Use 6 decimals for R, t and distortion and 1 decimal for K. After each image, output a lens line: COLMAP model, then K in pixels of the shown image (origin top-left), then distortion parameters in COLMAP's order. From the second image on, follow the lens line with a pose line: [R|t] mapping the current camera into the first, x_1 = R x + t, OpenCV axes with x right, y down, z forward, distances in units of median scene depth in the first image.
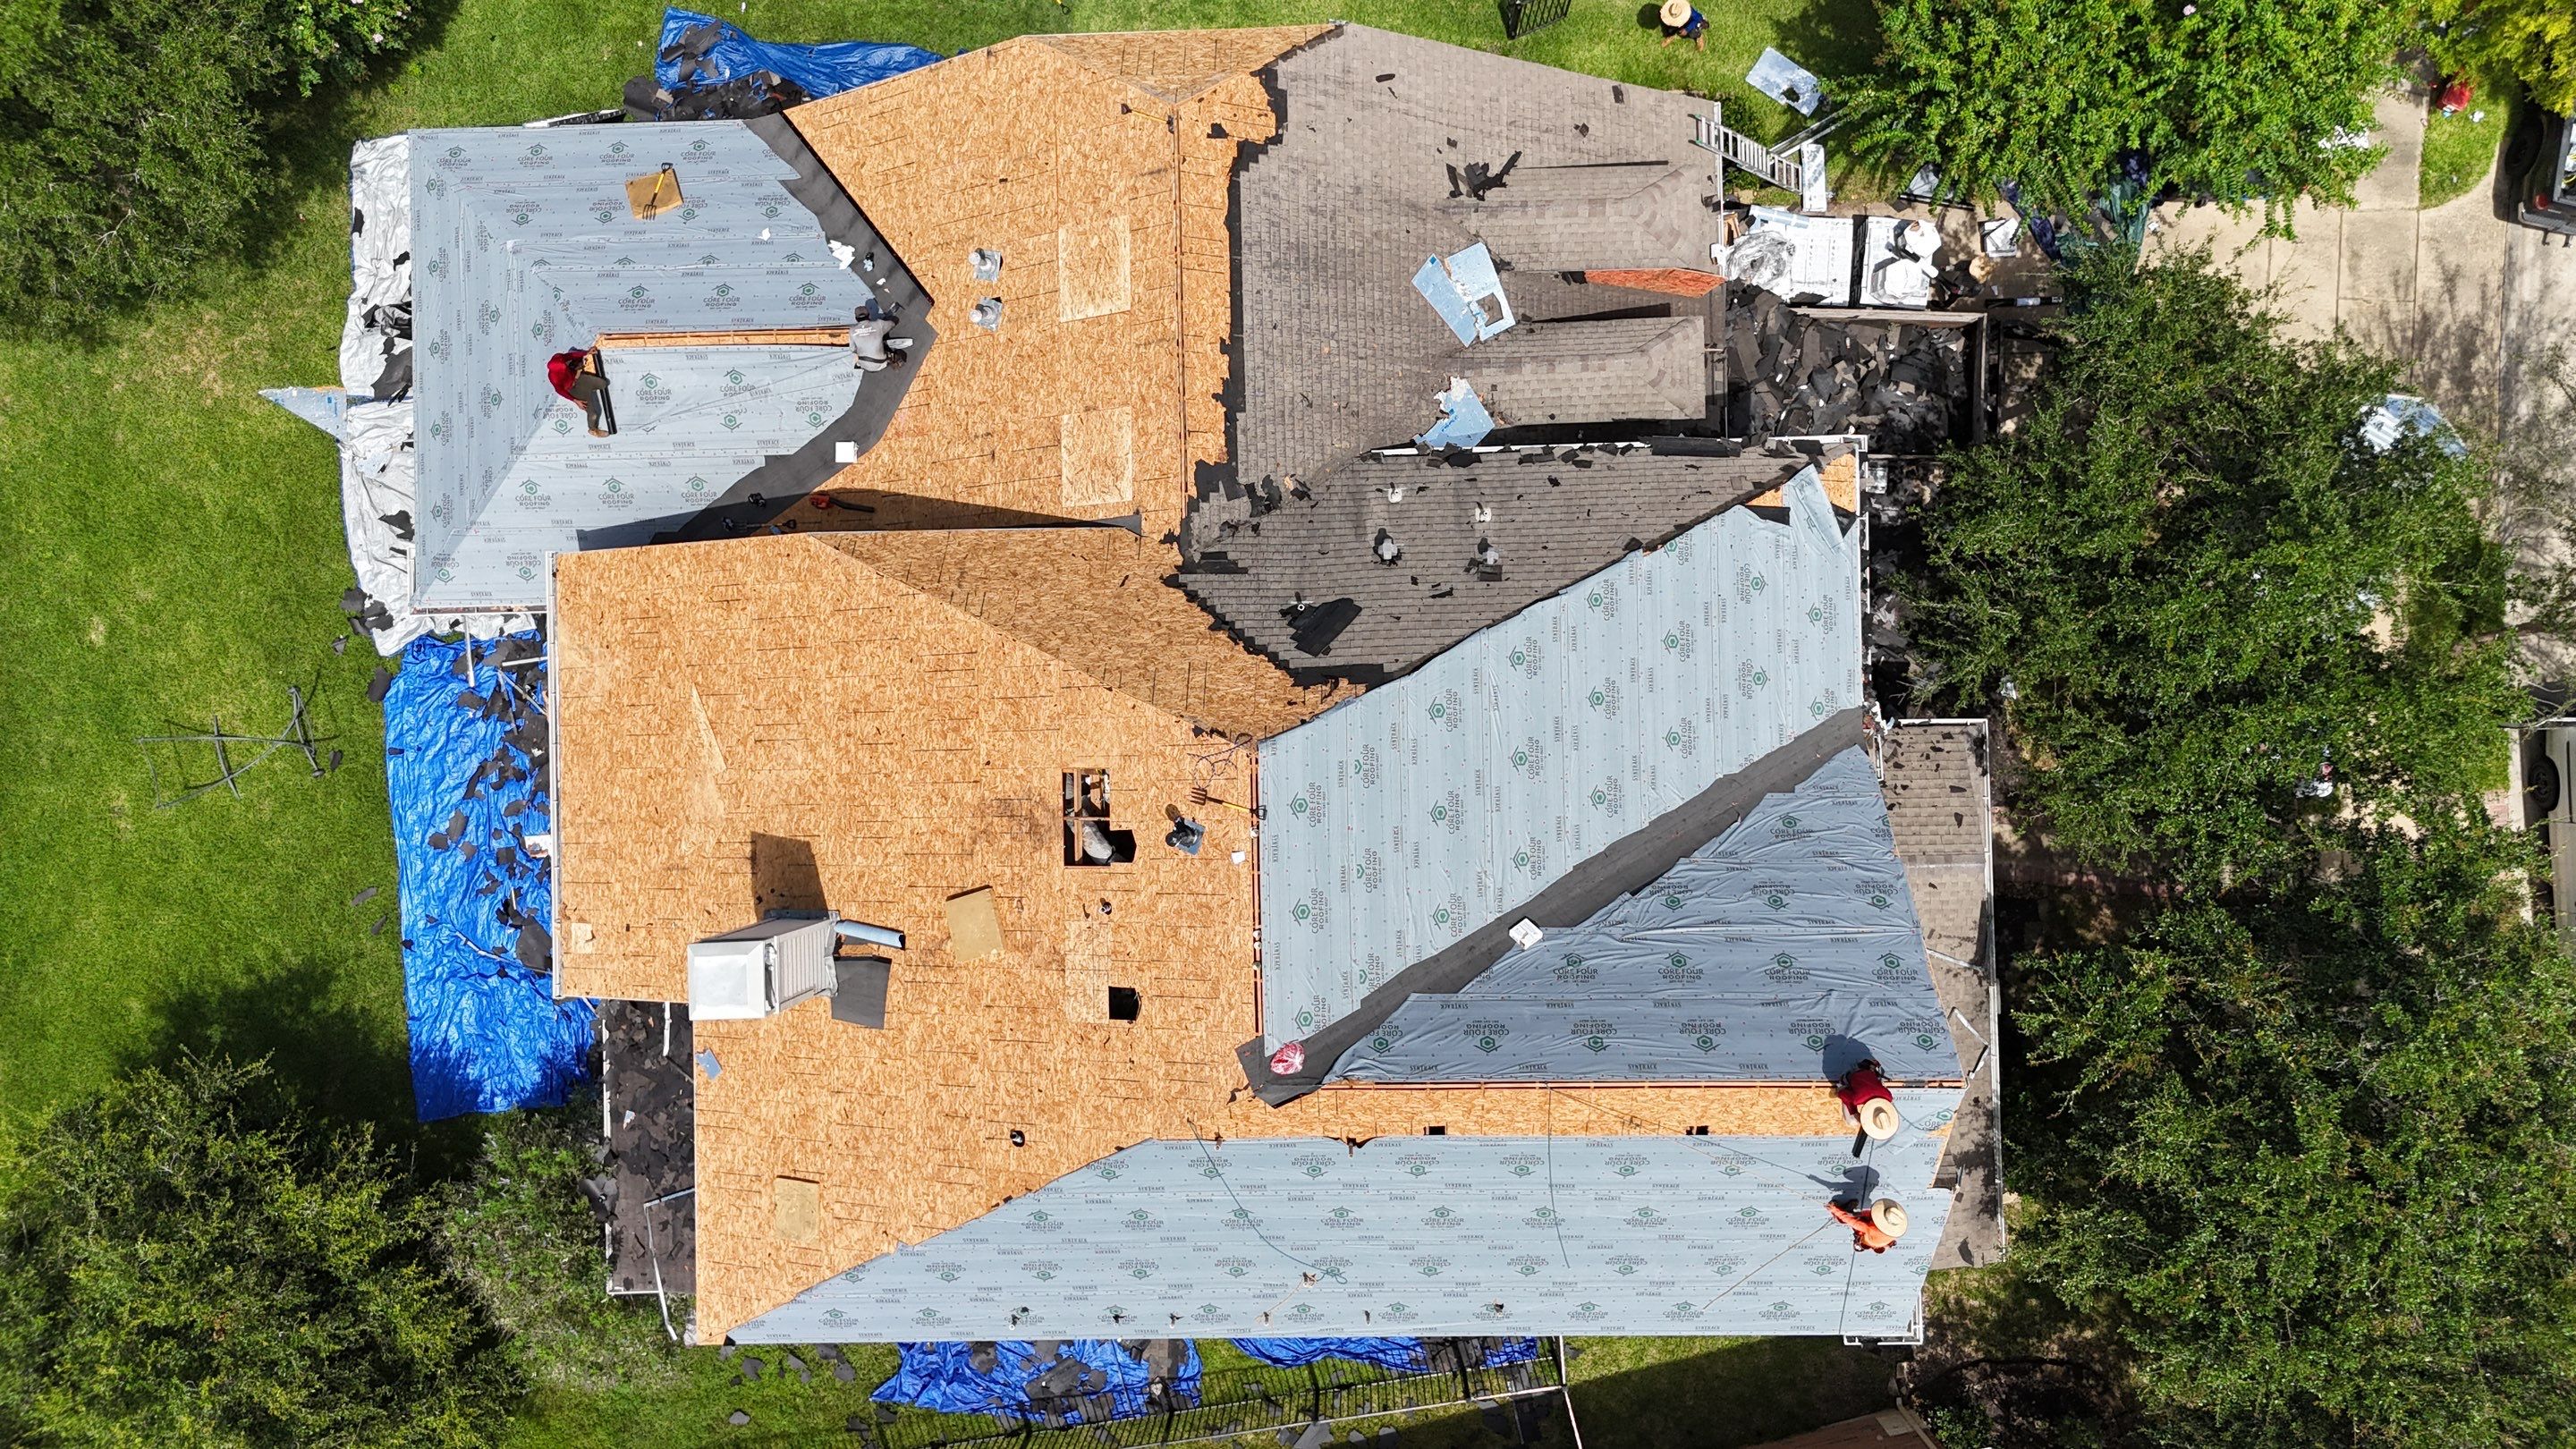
lens RADIAL K [[1902.9, 0, 1297.7], [0, 1902.9, 729.3], [0, 0, 1]] dist [0.069739, -0.079646]
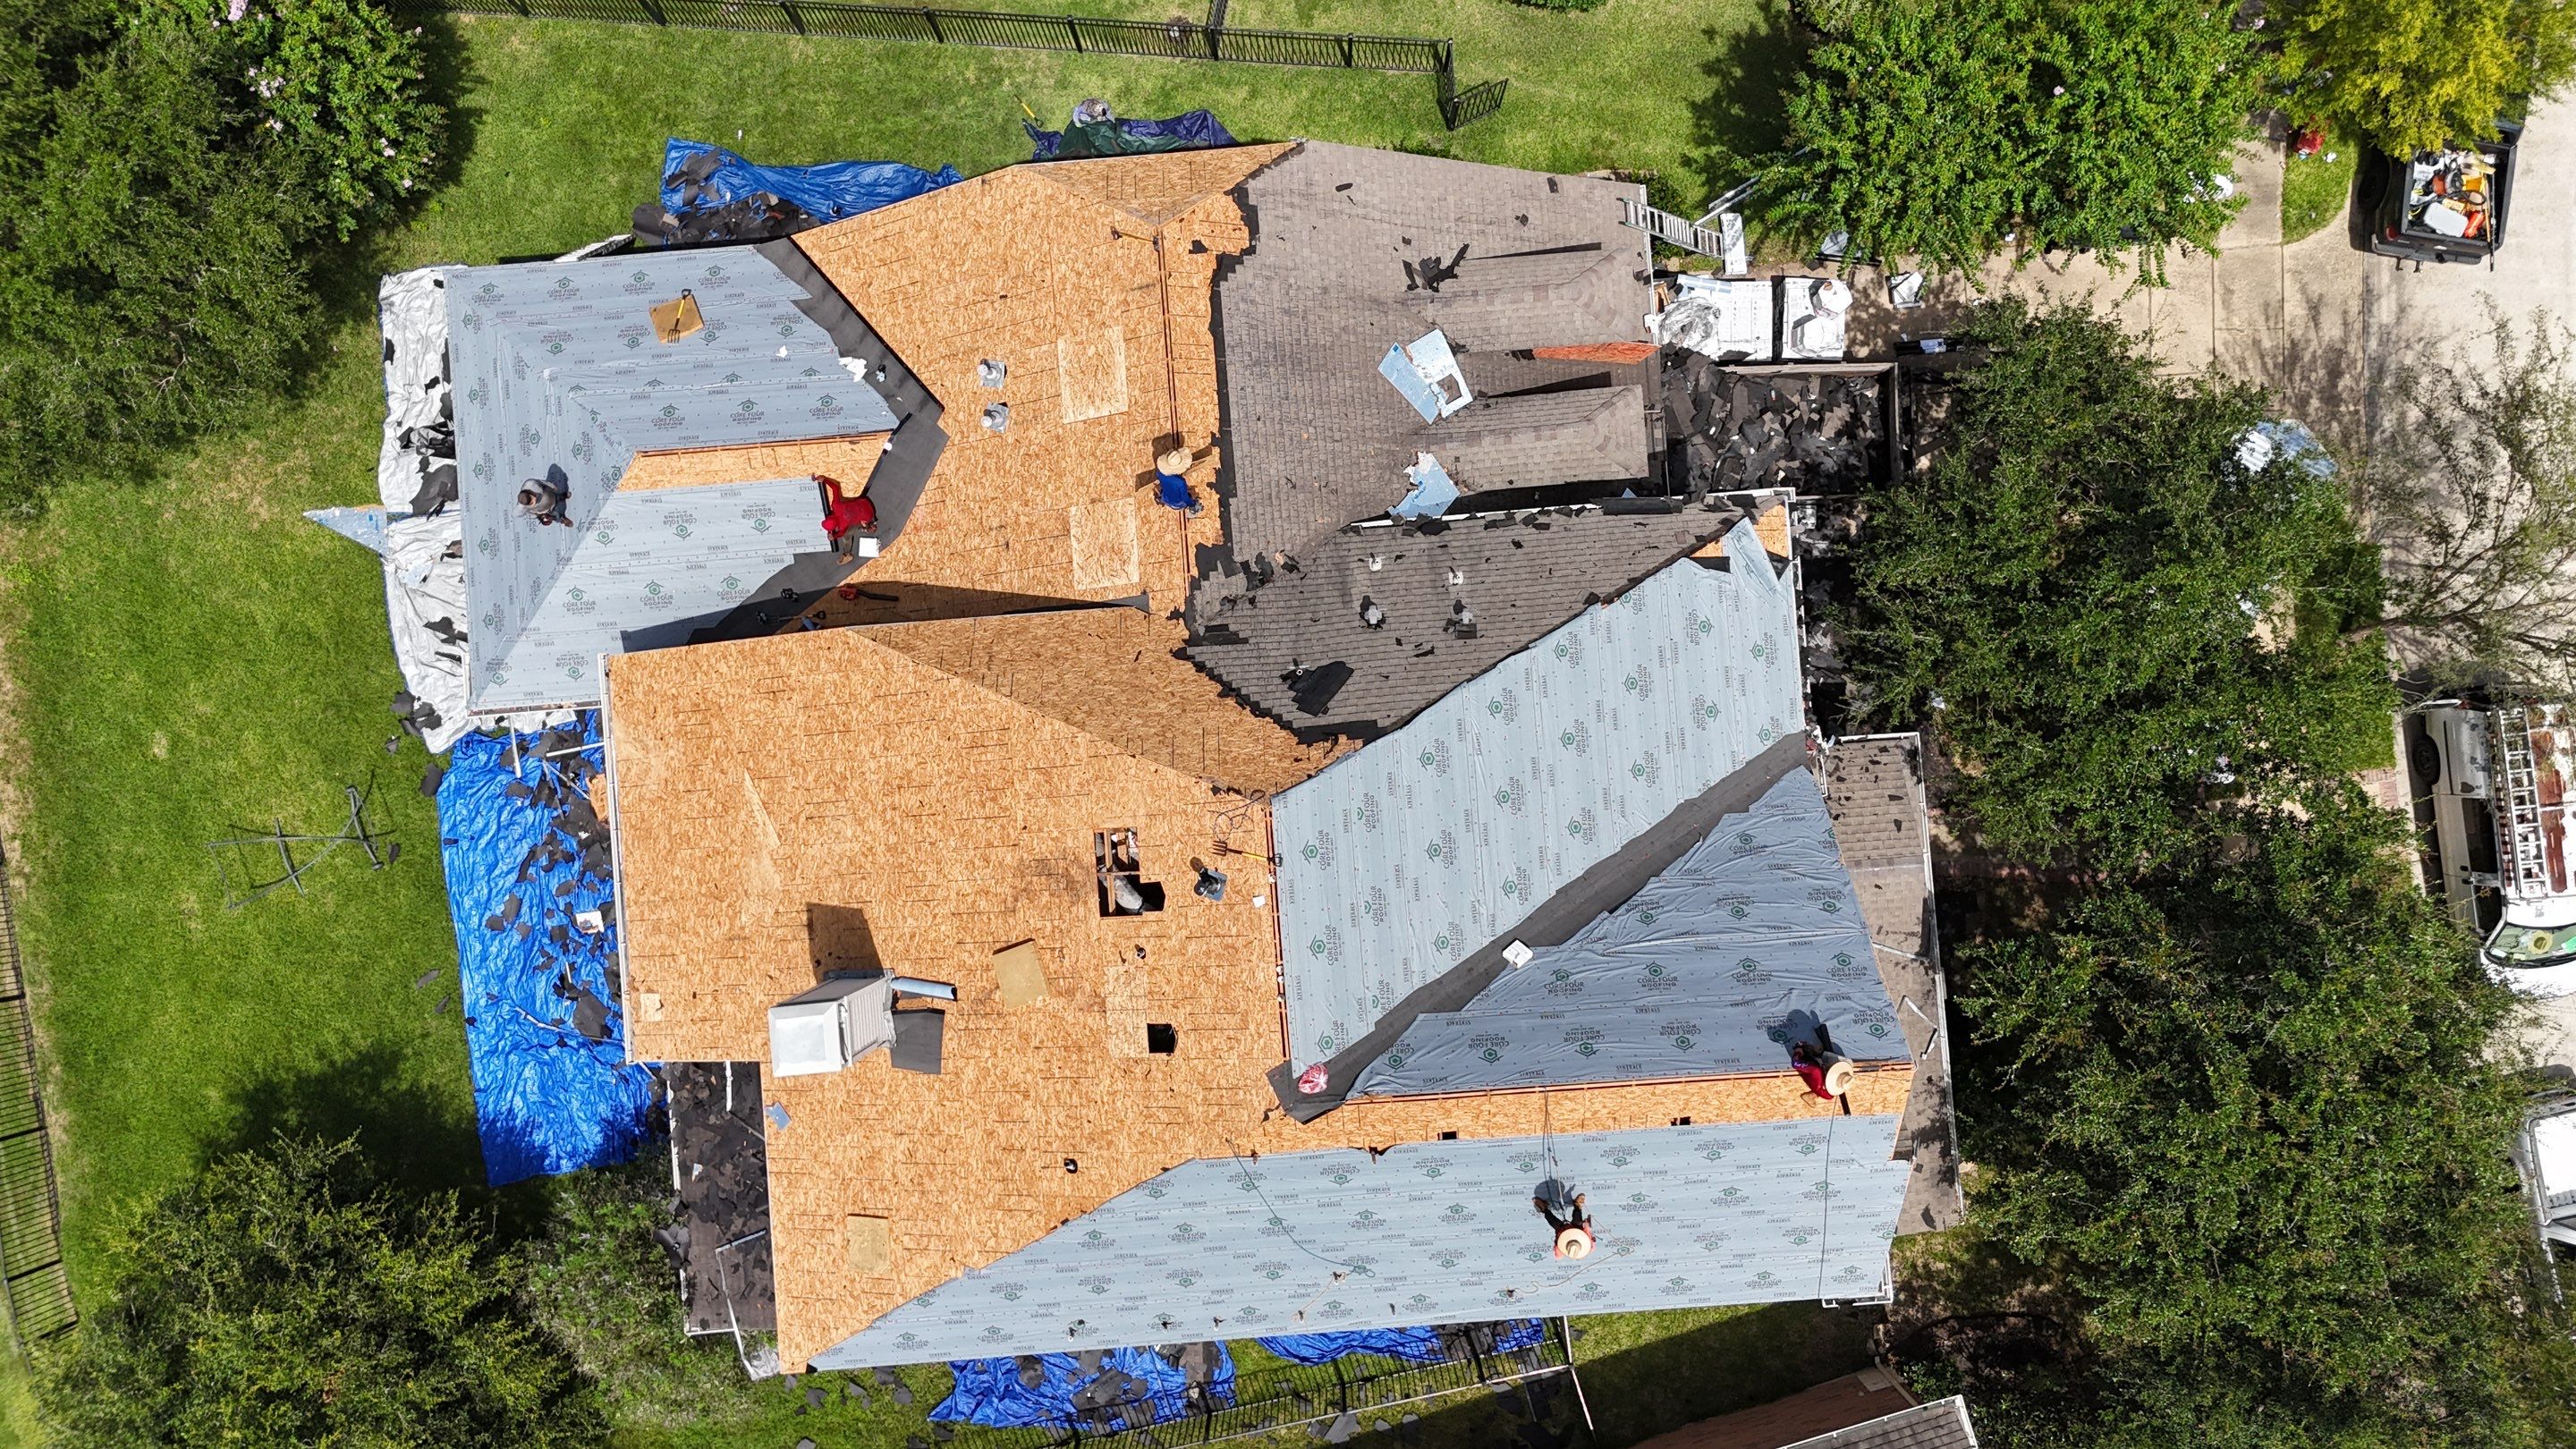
lens RADIAL K [[1902.9, 0, 1296.2], [0, 1902.9, 725.5], [0, 0, 1]] dist [0.069739, -0.079646]
pose [[0.998182, -0.055727, 0.022969, -0.024018], [0.055988, 0.998372, -0.010880, -0.018479], [-0.022325, 0.012146, 0.999677, -0.098101]]
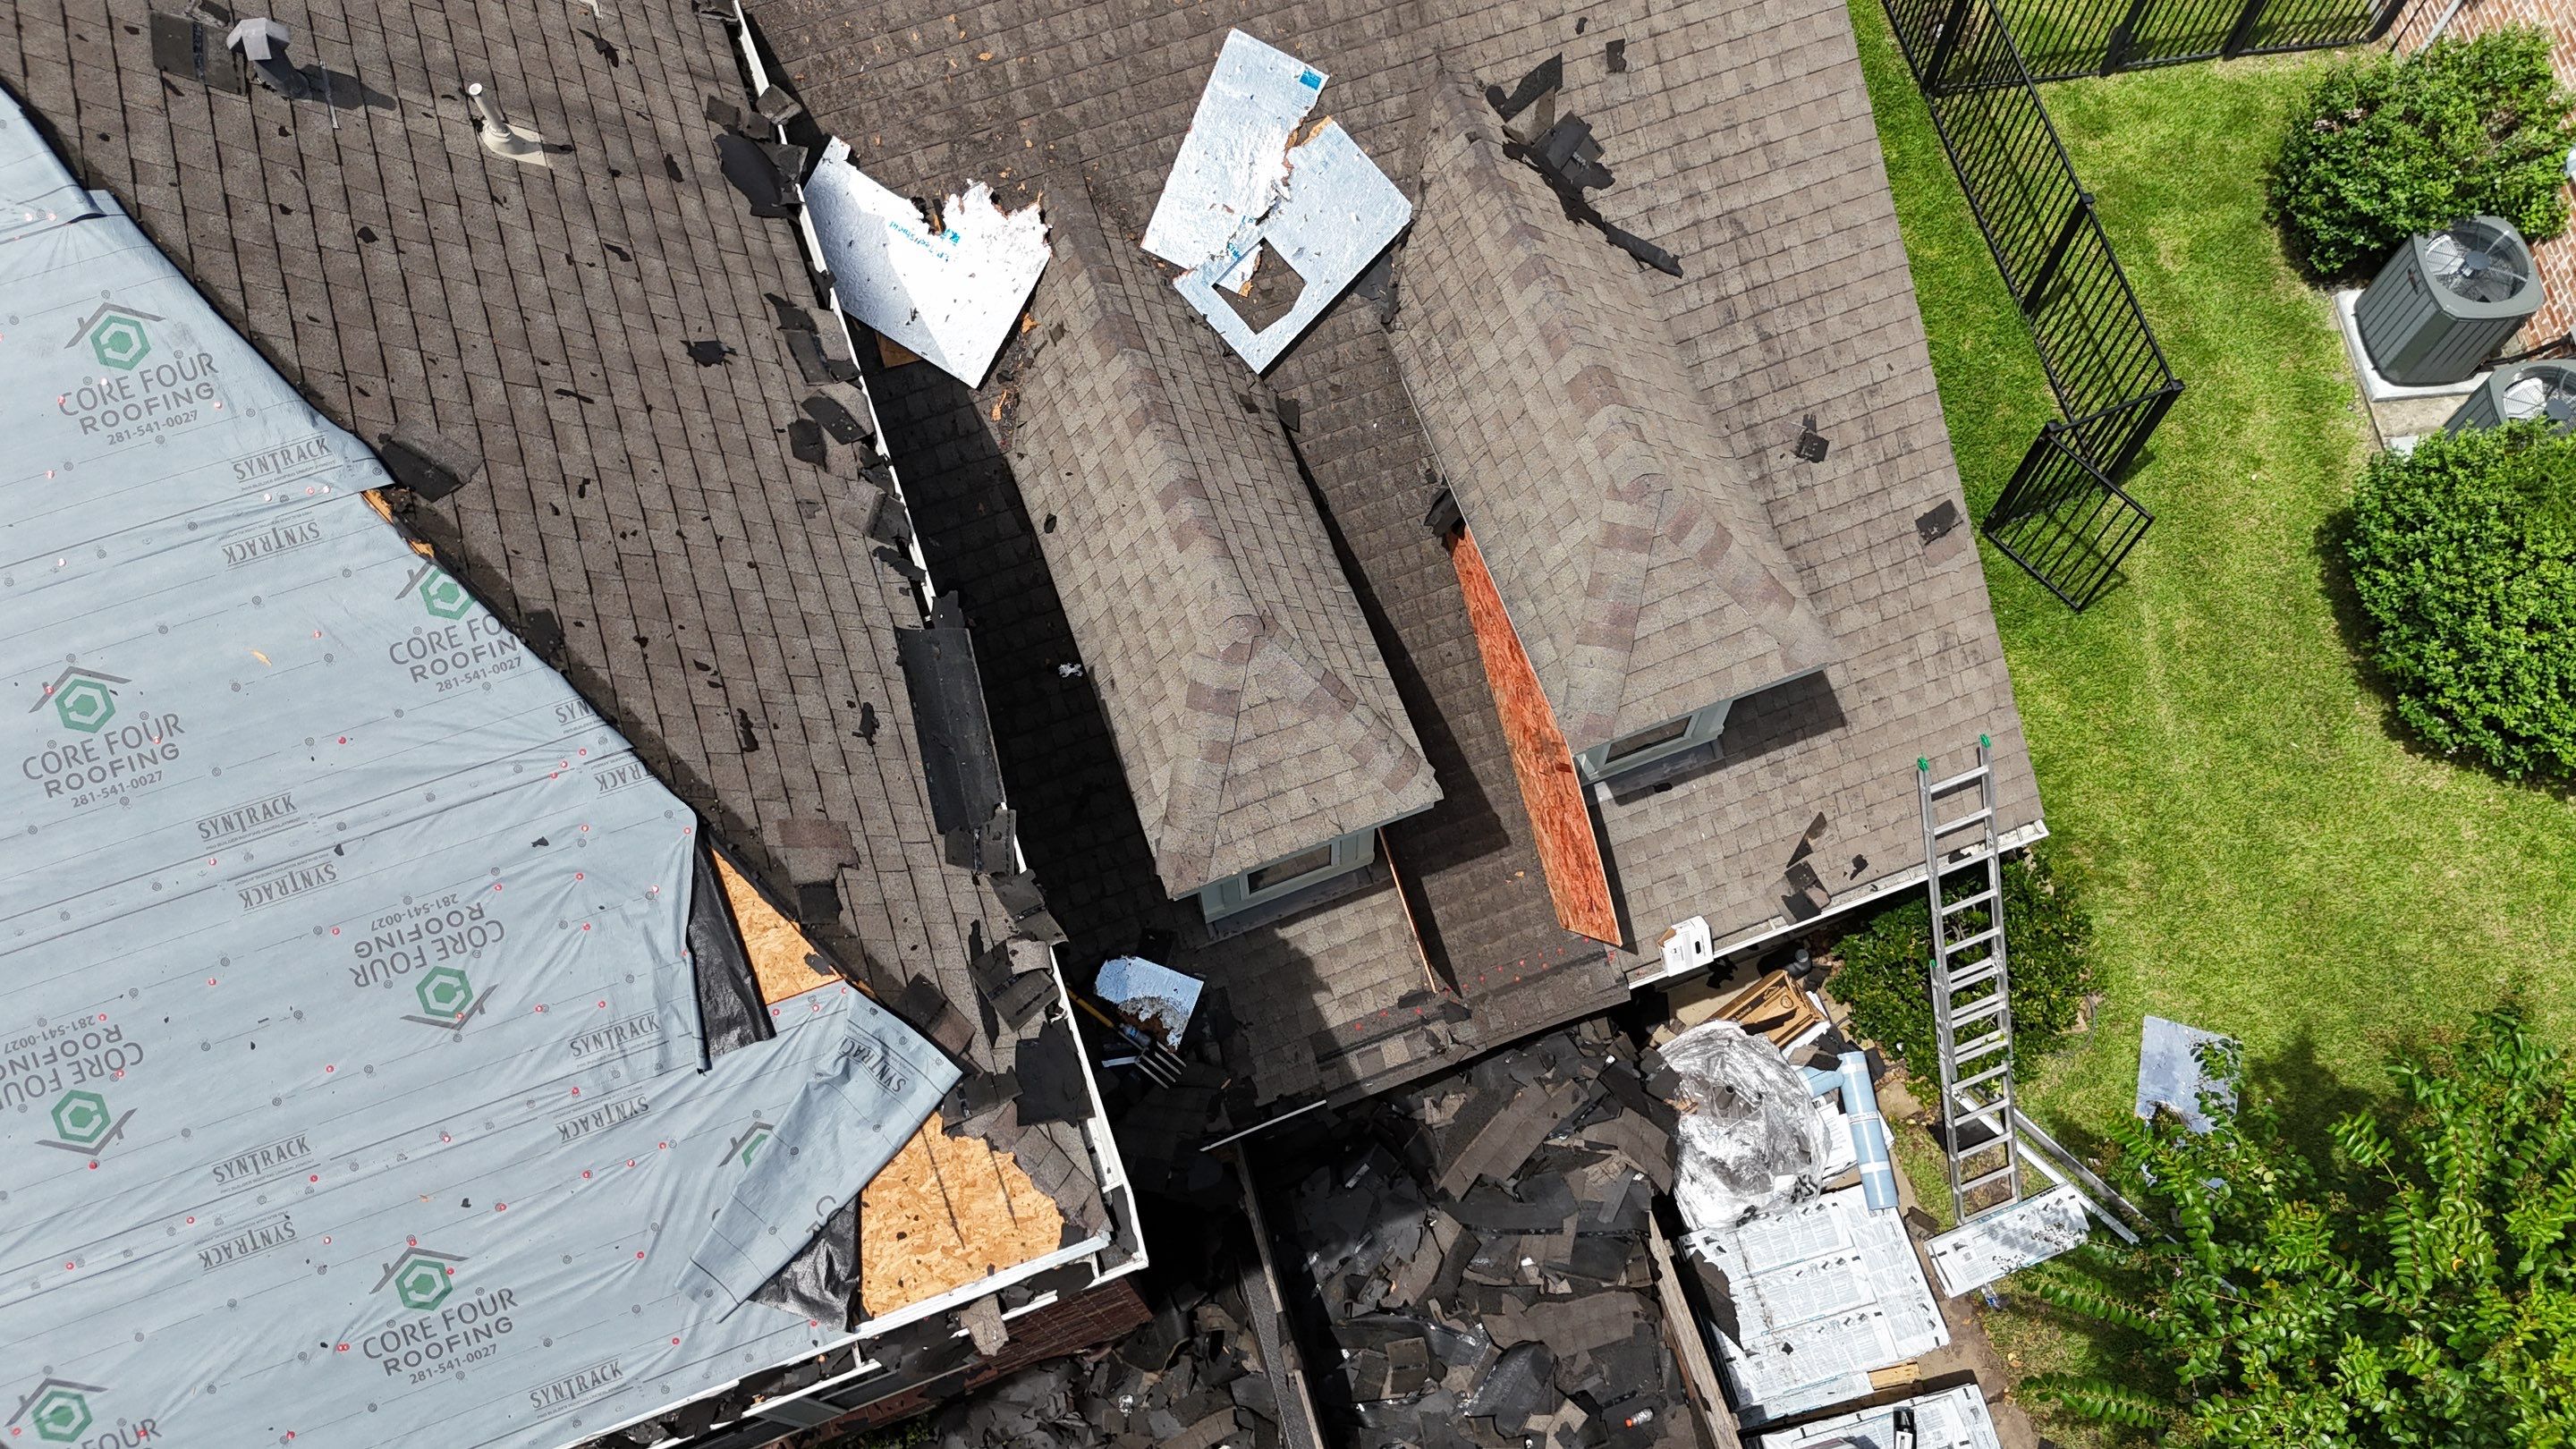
lens RADIAL K [[1895.1, 0, 1281.4], [0, 1895.1, 725.5], [0, 0, 1]] dist [0.079052, -0.090790]
pose [[0.324289, 0.878279, -0.351373, 0.315343], [-0.945612, 0.311019, -0.095313, -0.160842], [0.025573, 0.363171, 0.931371, 0.681124]]
